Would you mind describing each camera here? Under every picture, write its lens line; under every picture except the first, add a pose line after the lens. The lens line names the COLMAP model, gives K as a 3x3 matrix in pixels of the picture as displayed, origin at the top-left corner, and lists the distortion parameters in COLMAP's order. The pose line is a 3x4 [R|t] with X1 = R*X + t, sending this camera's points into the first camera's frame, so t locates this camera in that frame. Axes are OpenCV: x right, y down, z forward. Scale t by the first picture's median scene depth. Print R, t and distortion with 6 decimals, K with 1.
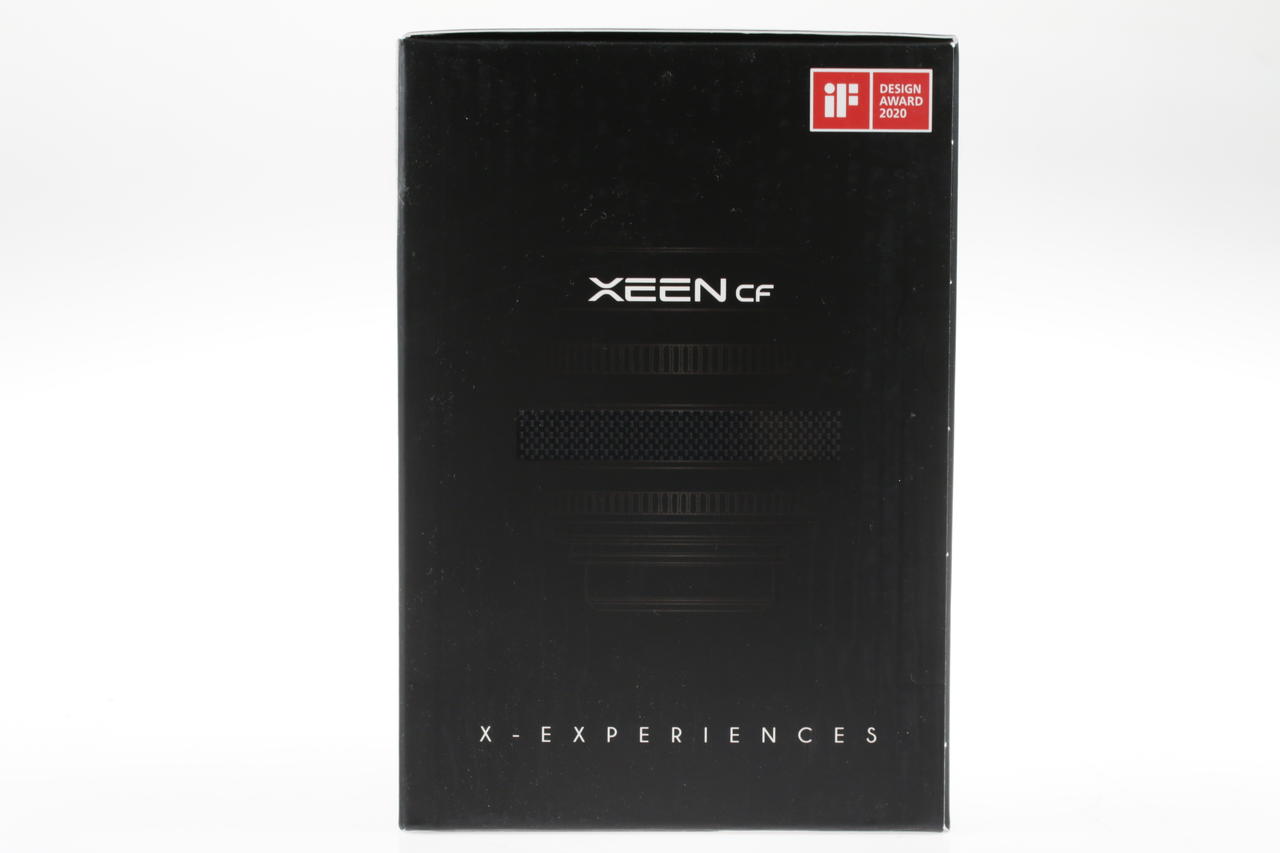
lens RADIAL K [[3809.2, 0, 640.0], [0, 3809.2, 426.5], [0, 0, 1]] dist [-0.061183, 0.205731]
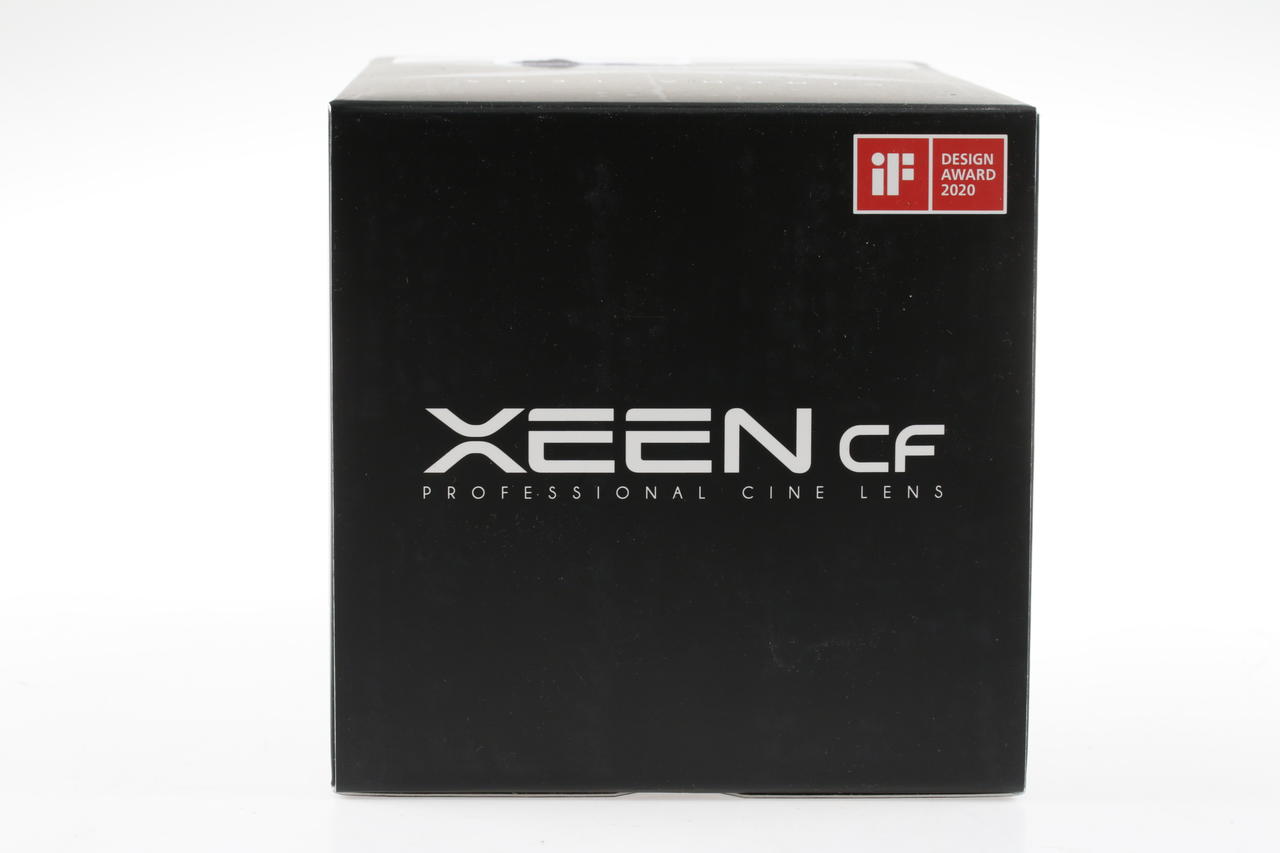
lens RADIAL K [[3809.2, 0, 640.0], [0, 3809.2, 426.5], [0, 0, 1]] dist [-0.061183, 0.205731]
pose [[0.999971, -0.005439, -0.005398, 0.008484], [0.005270, 0.999513, -0.030762, -0.026238], [0.005562, 0.030733, 0.999512, 0.643549]]
